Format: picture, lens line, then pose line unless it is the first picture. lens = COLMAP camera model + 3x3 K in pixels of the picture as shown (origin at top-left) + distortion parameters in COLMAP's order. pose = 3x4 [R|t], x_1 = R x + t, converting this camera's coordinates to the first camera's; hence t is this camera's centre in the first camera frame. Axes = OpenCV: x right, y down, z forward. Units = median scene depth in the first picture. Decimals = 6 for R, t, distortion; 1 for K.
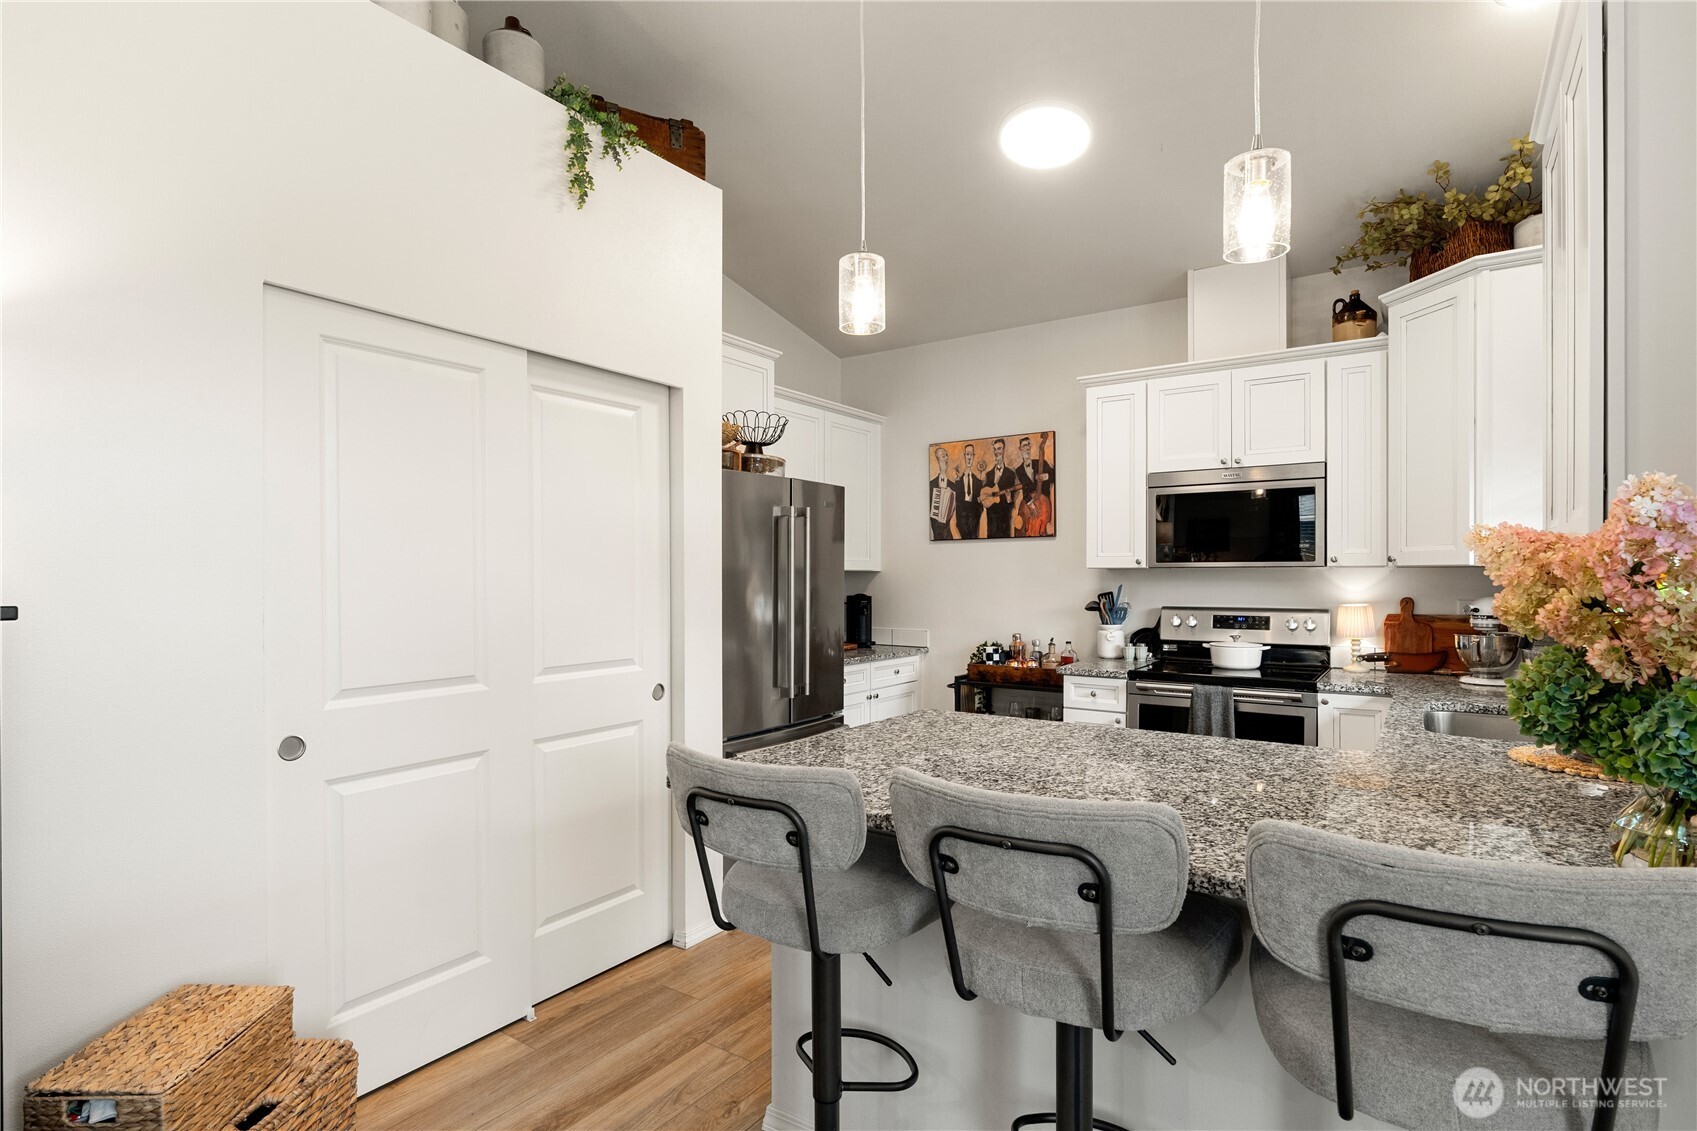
lens RADIAL K [[851.9, 0, 850.2], [0, 851.9, 582.2], [0, 0, 1]] dist [-0.005937, 0.001314]
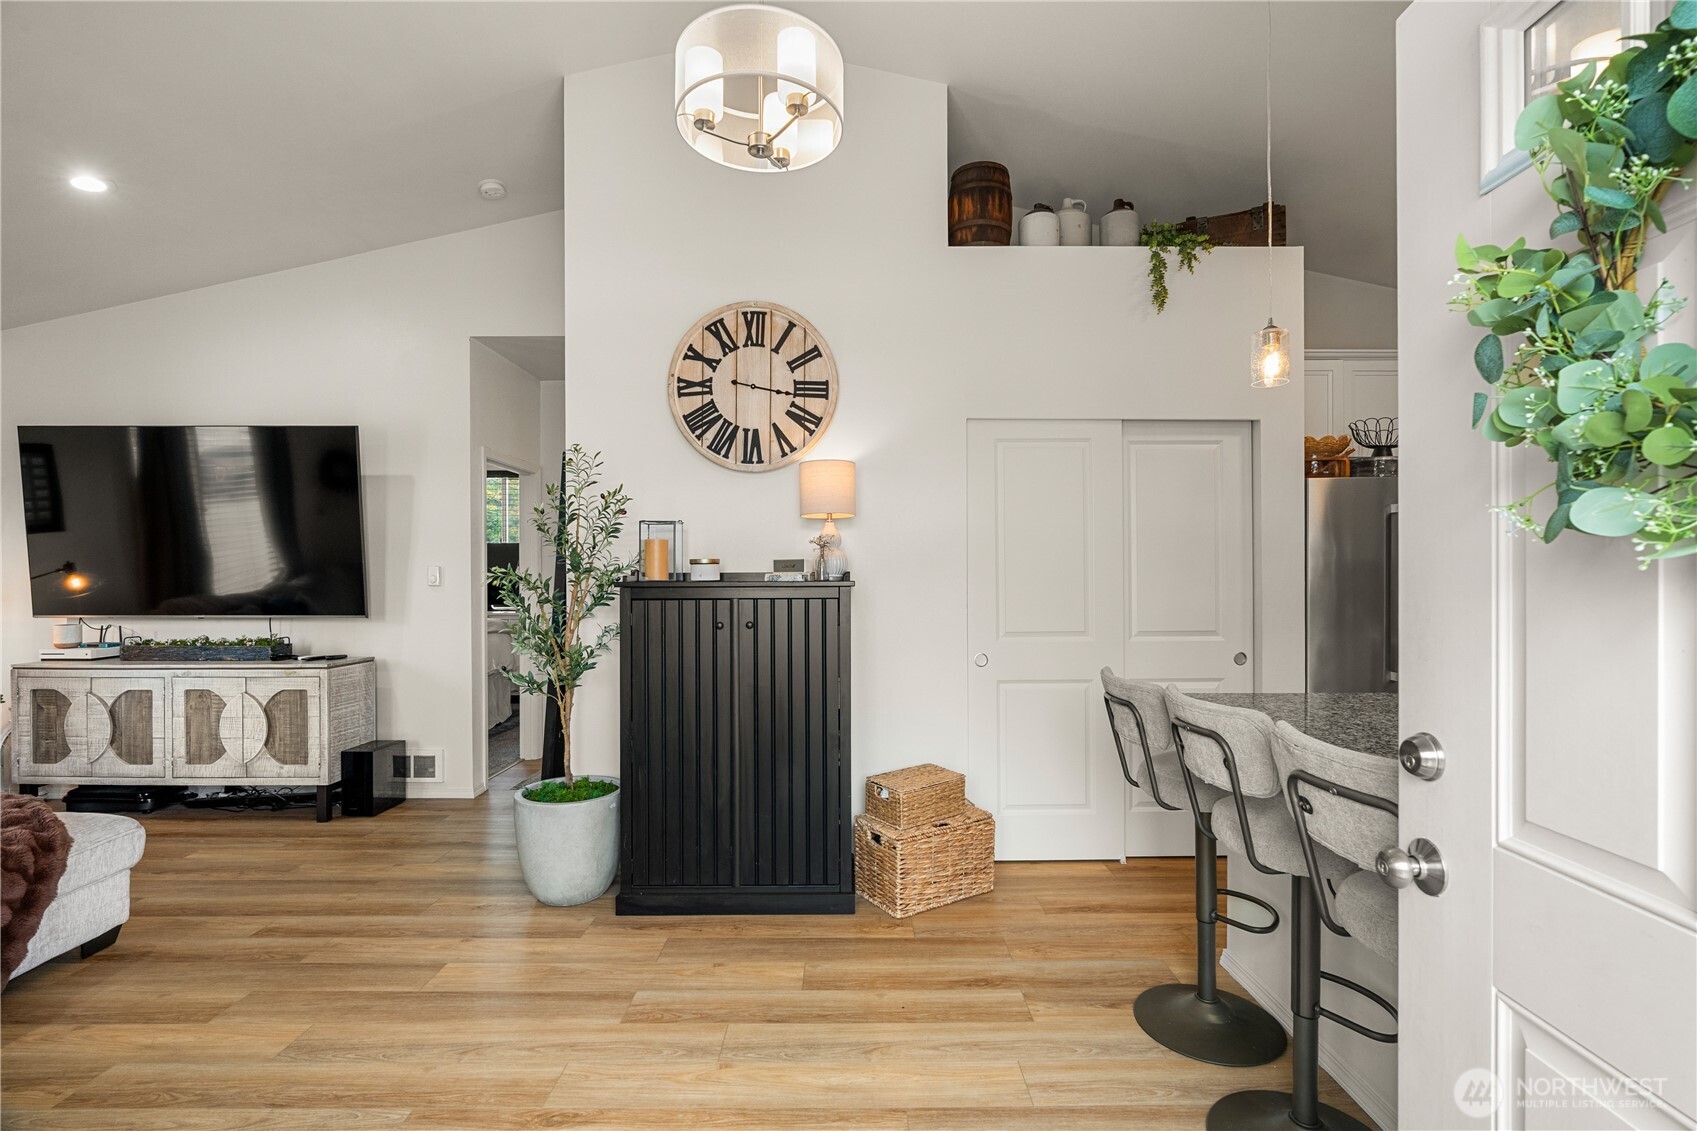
lens RADIAL K [[775.4, 0, 852.1], [0, 775.4, 579.5], [0, 0, 1]] dist [0.000273, 0.000237]
pose [[0.571087, 0.005725, -0.820870, 0.297719], [-0.003620, 0.999984, 0.004456, 0.004114], [0.820882, 0.000427, 0.571098, -0.112160]]
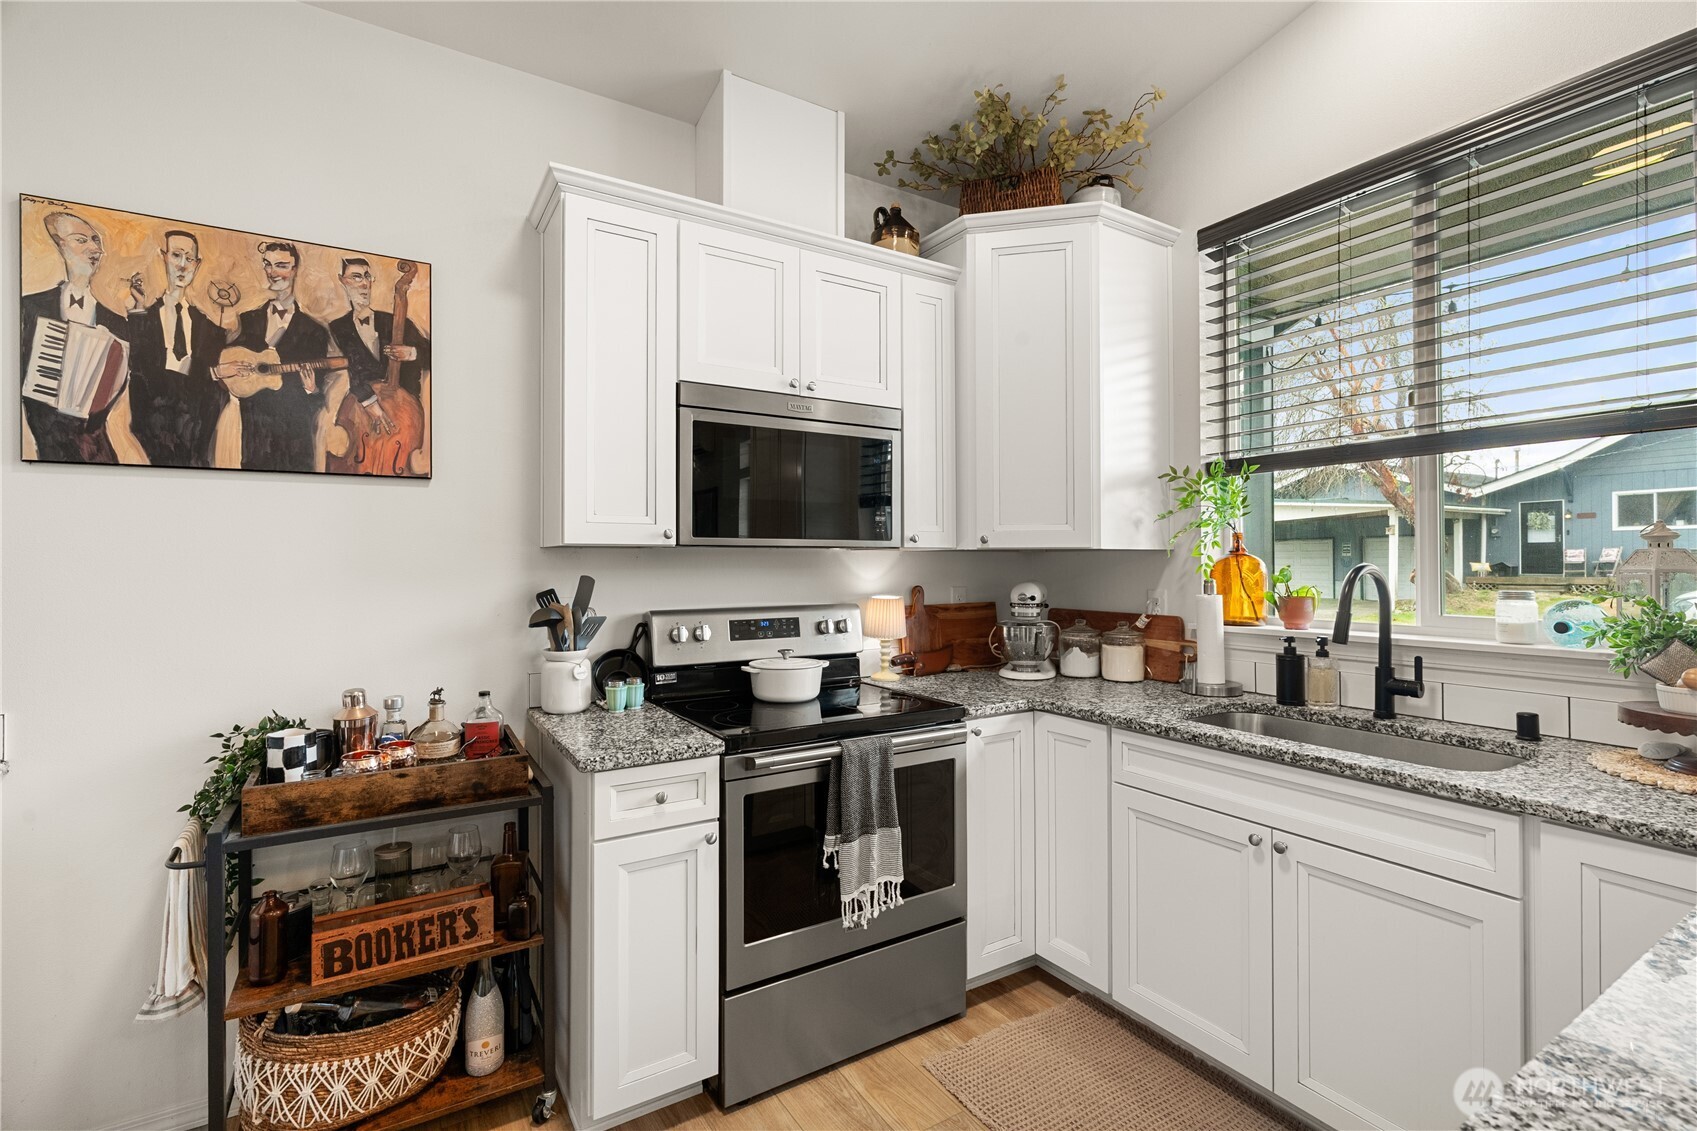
lens RADIAL K [[767.2, 0, 843.8], [0, 767.2, 557.3], [0, 0, 1]] dist [-0.001469, 0.000464]
pose [[0.400877, 0.005968, 0.916112, -0.077960], [0.006964, 0.999930, -0.009562, -0.003458], [-0.916105, 0.010213, 0.400807, 0.692111]]
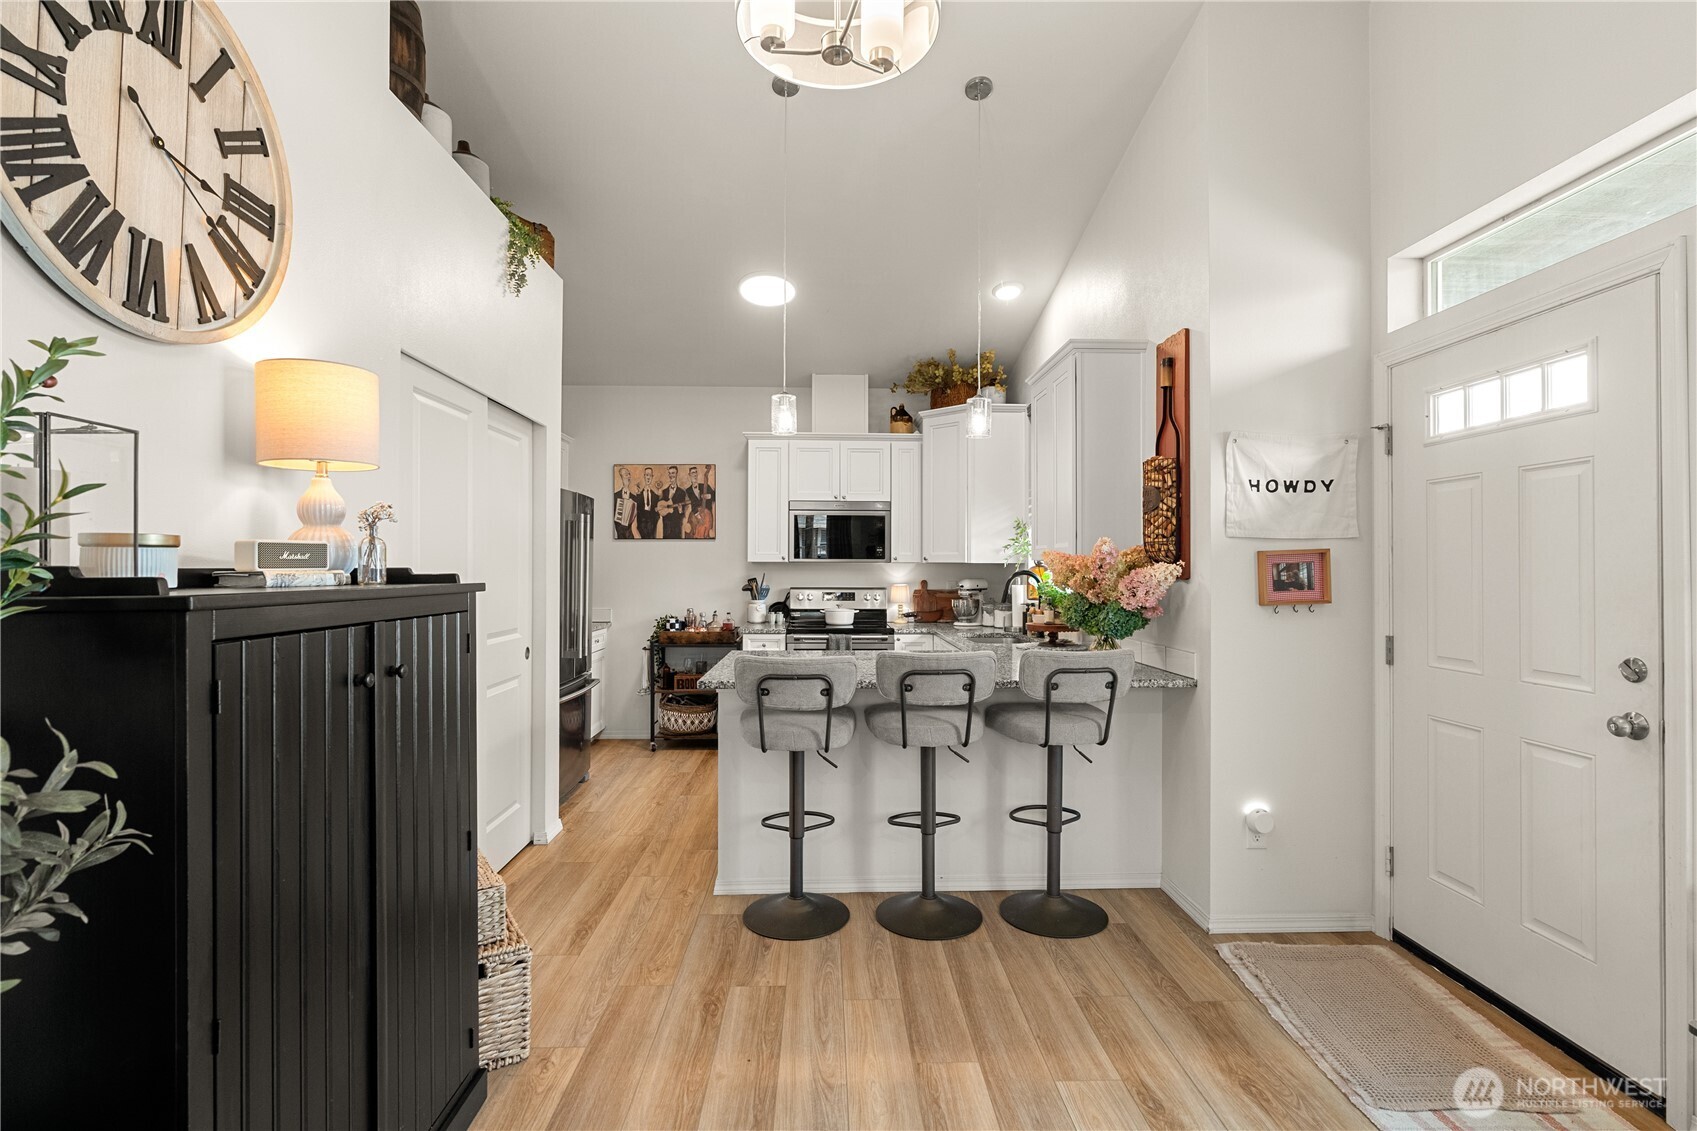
lens RADIAL K [[790.0, 0, 848.5], [0, 790.0, 565.5], [0, 0, 1]] dist [-0.001776, 0.000011]
pose [[0.804676, 0.006598, 0.593677, -0.411127], [-0.001468, 0.999957, -0.009124, 0.002145], [-0.593712, 0.006470, 0.804652, -0.212776]]
